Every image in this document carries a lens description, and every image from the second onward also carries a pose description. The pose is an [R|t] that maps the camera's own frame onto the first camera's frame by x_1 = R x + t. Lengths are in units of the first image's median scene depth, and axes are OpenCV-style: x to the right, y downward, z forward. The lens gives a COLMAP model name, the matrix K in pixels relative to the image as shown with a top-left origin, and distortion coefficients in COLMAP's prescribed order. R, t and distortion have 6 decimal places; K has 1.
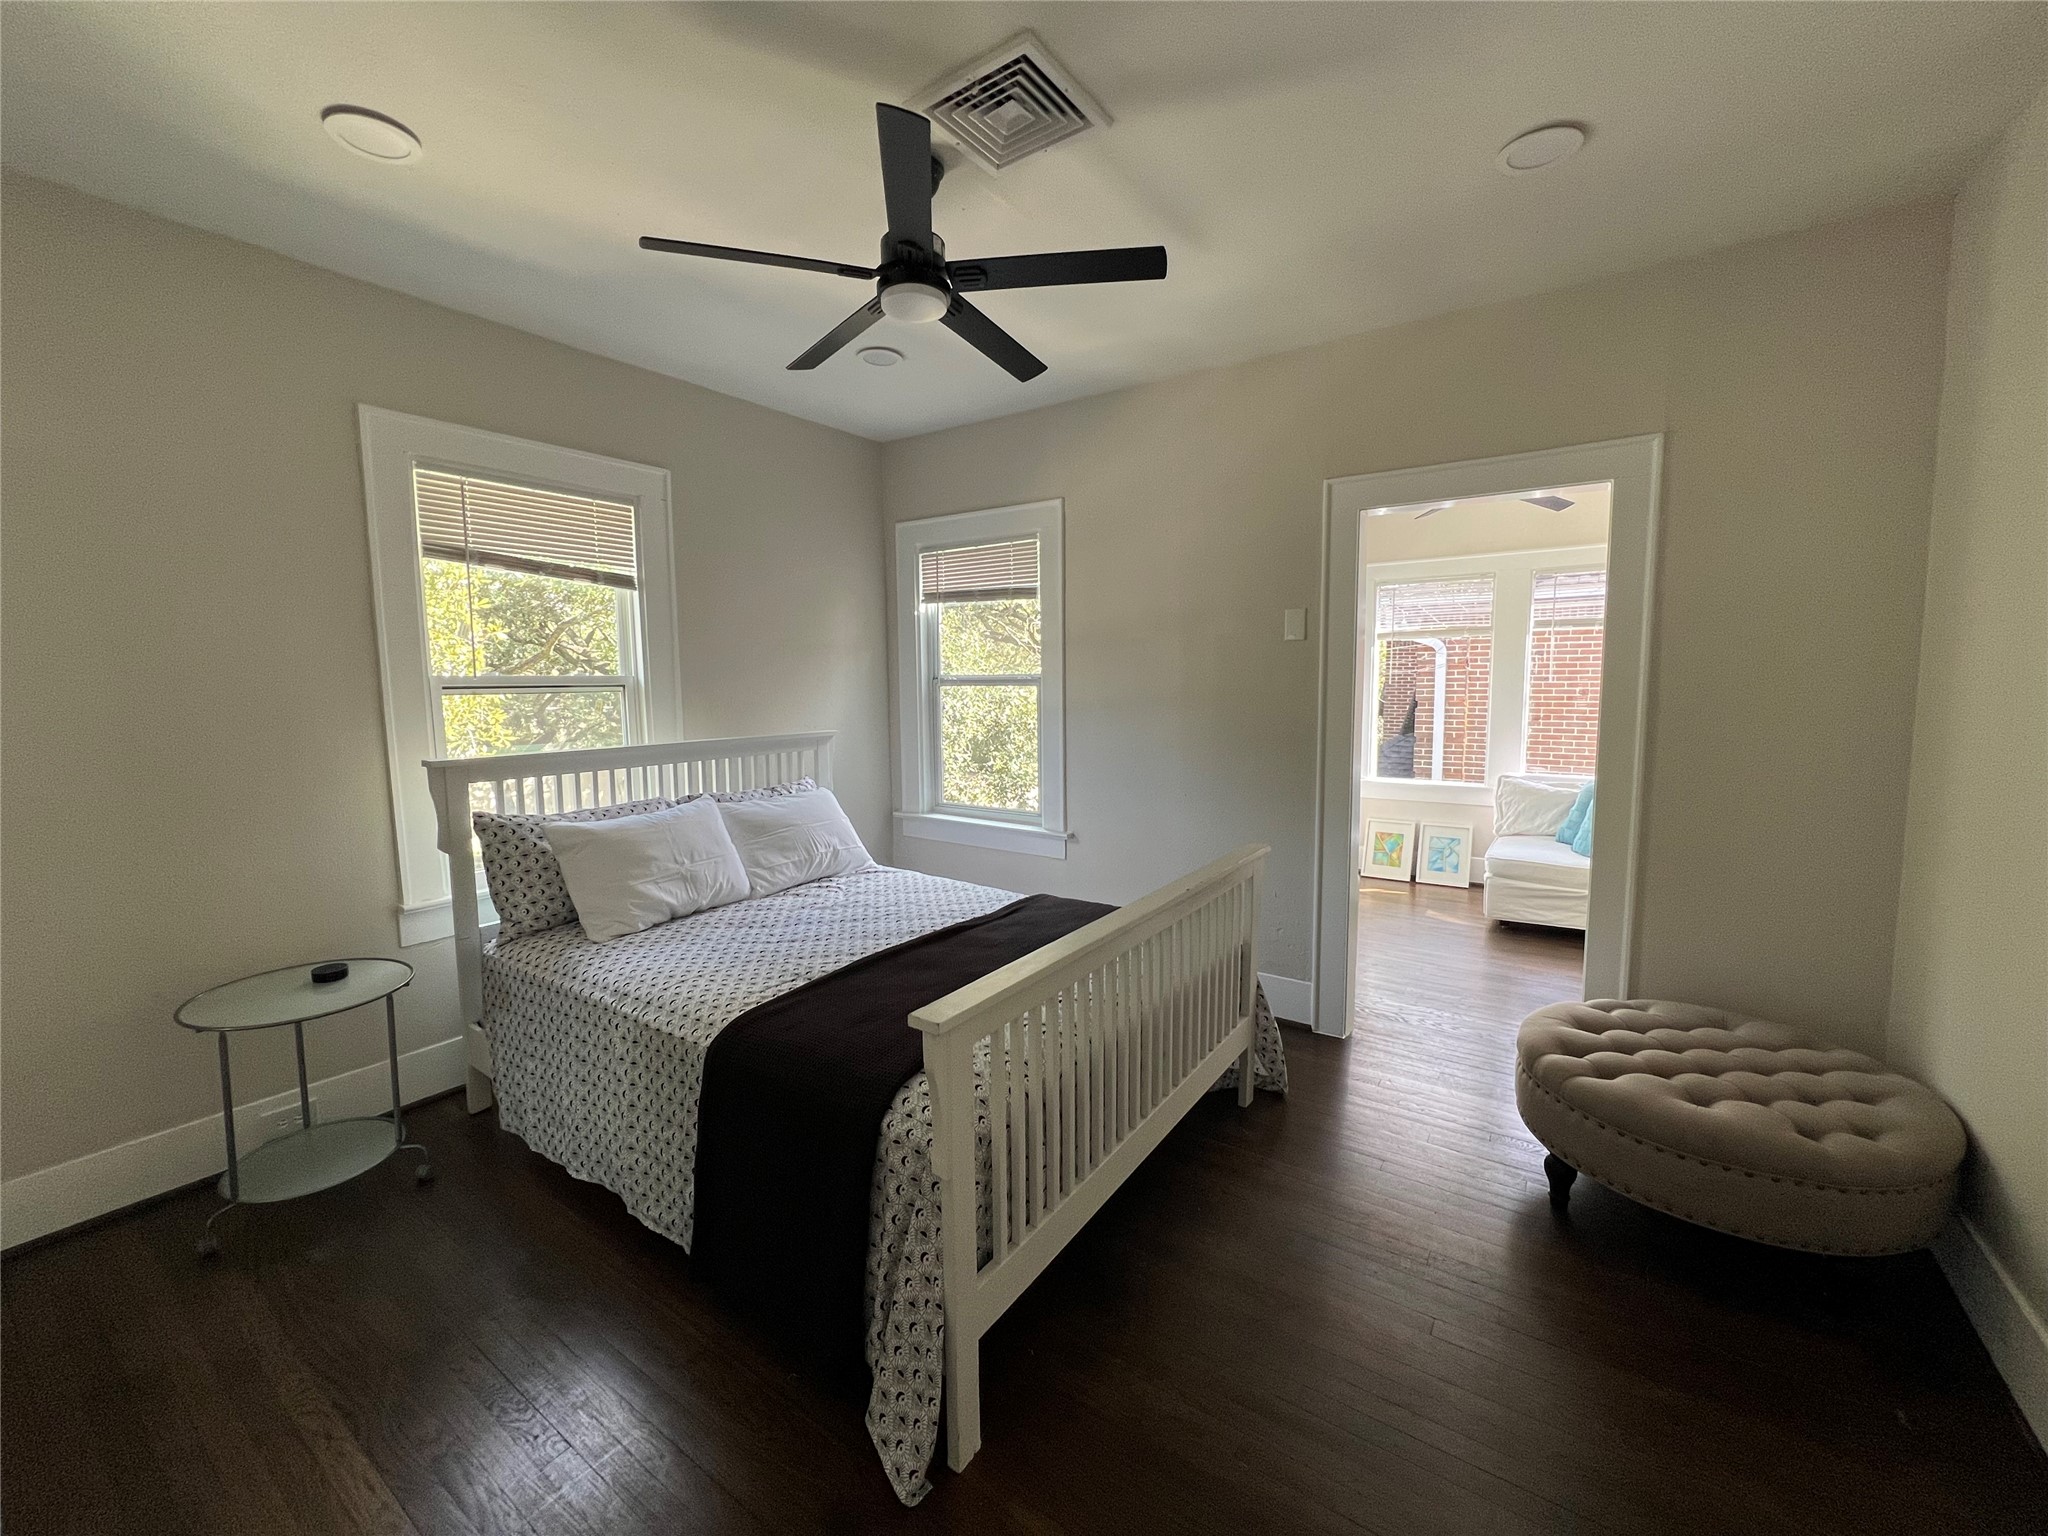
lens RADIAL K [[817.0, 0, 1029.5], [0, 817.0, 767.4], [0, 0, 1]] dist [0.000223, 0.000062]
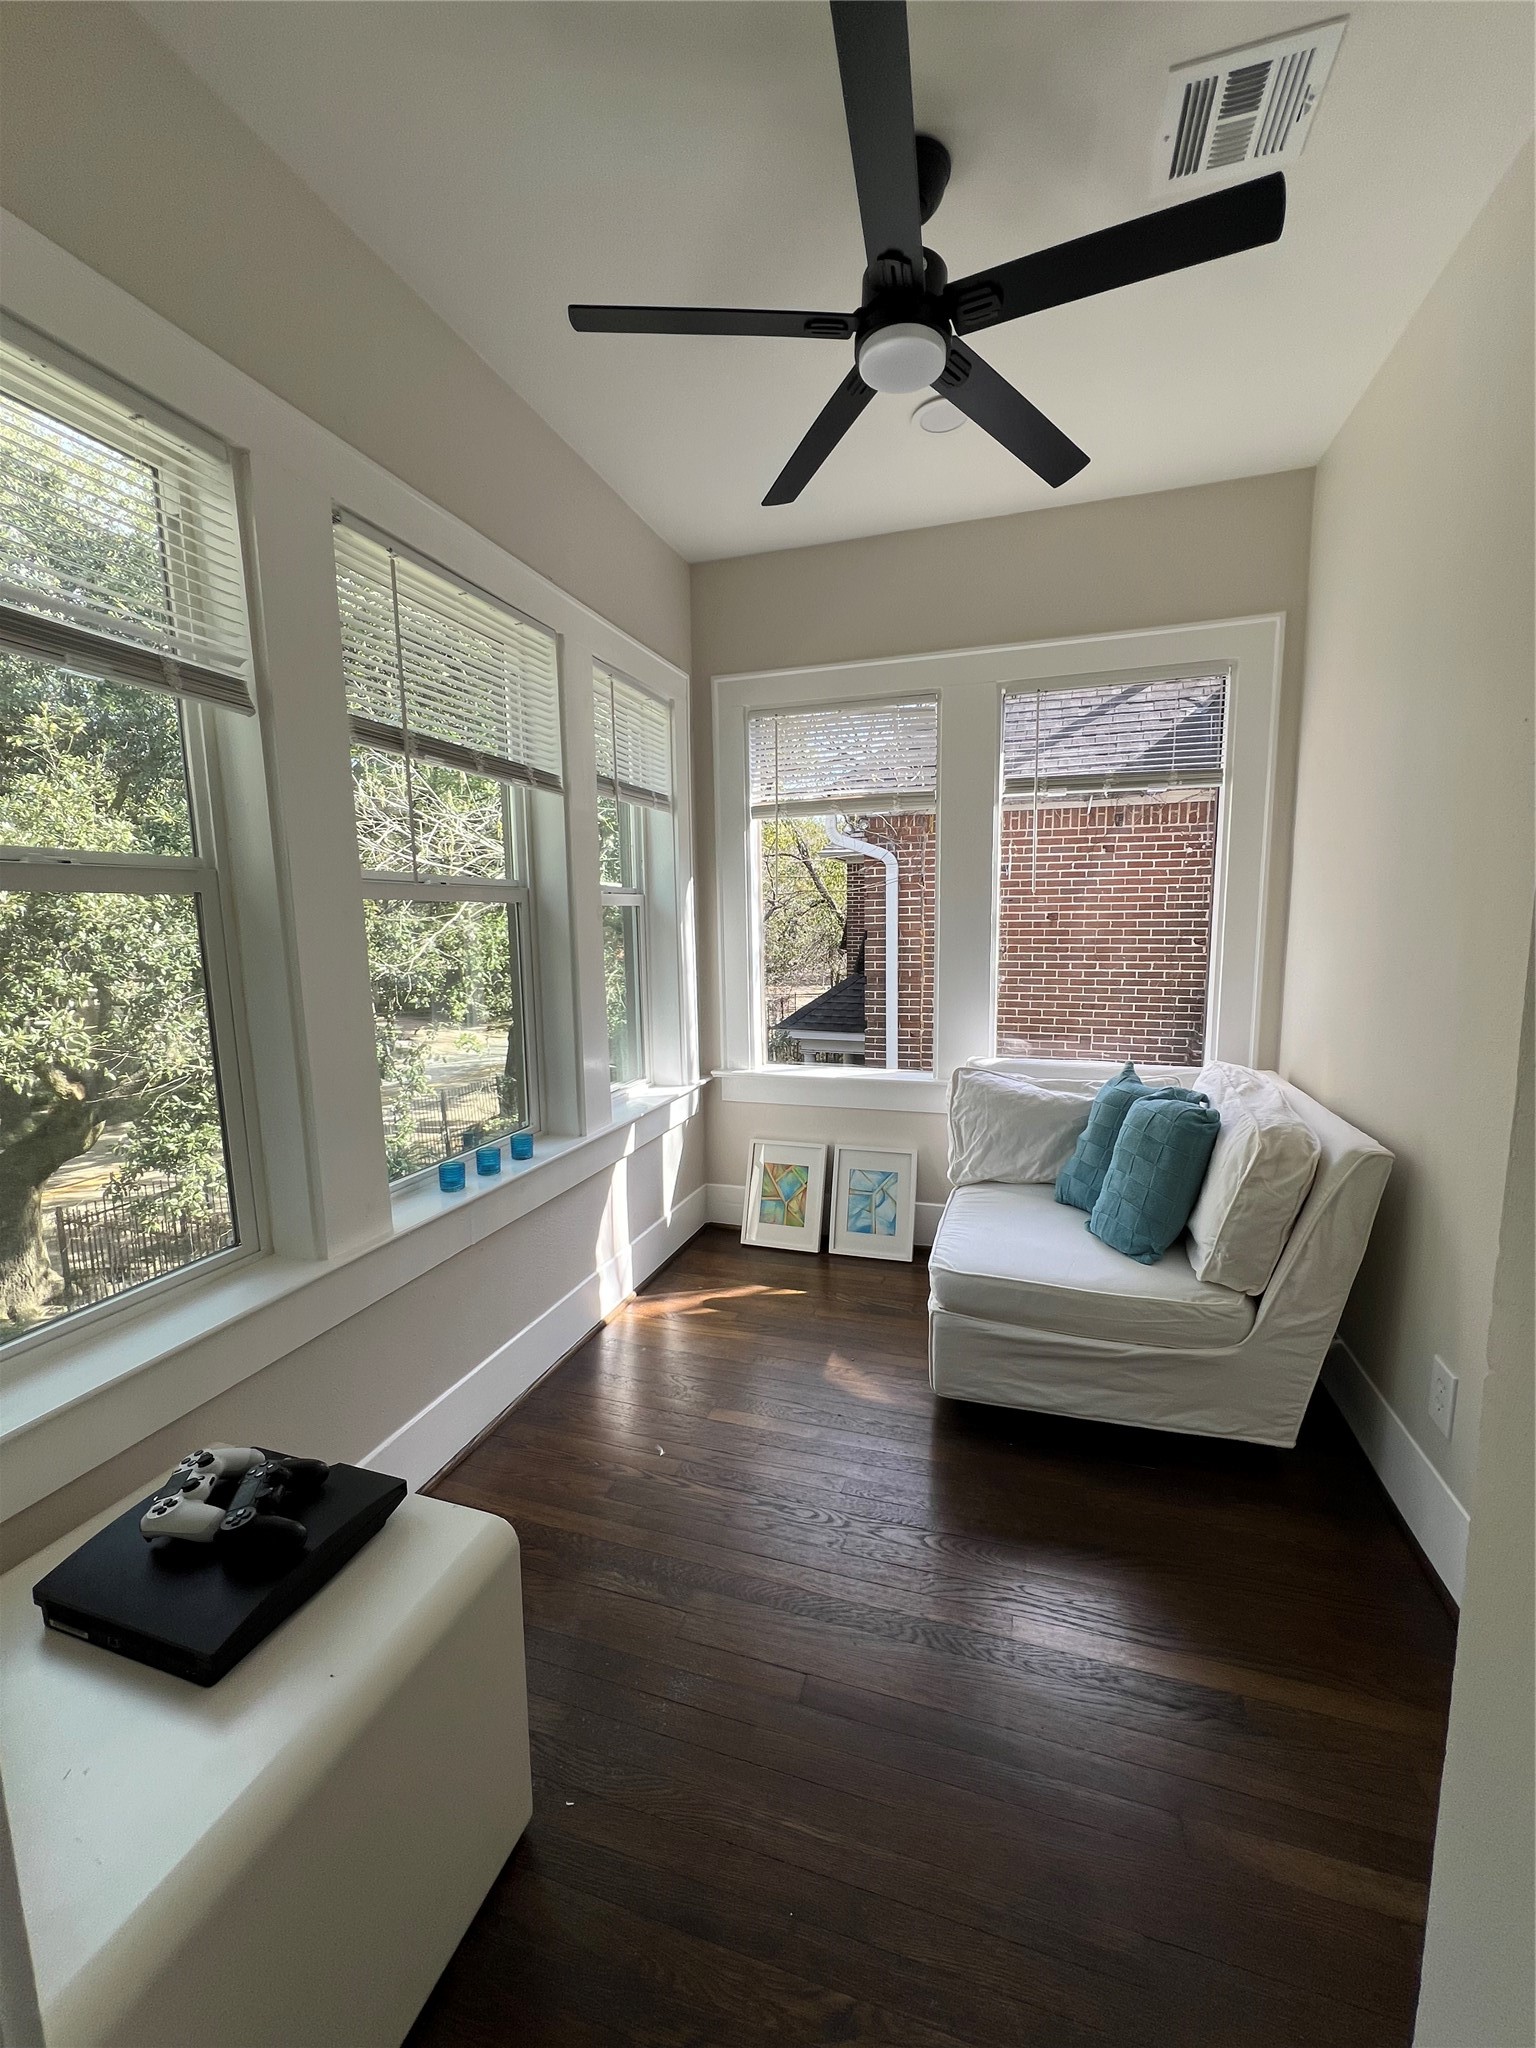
lens RADIAL K [[817.0, 0, 768.4], [0, 817.0, 1024.6], [0, 0, 1]] dist [0.000223, 0.000062]
pose [[0.959313, -0.041946, 0.279213, 0.285718], [0.033593, 0.998835, 0.034639, -0.037576], [-0.280341, -0.023850, 0.959604, 0.481370]]
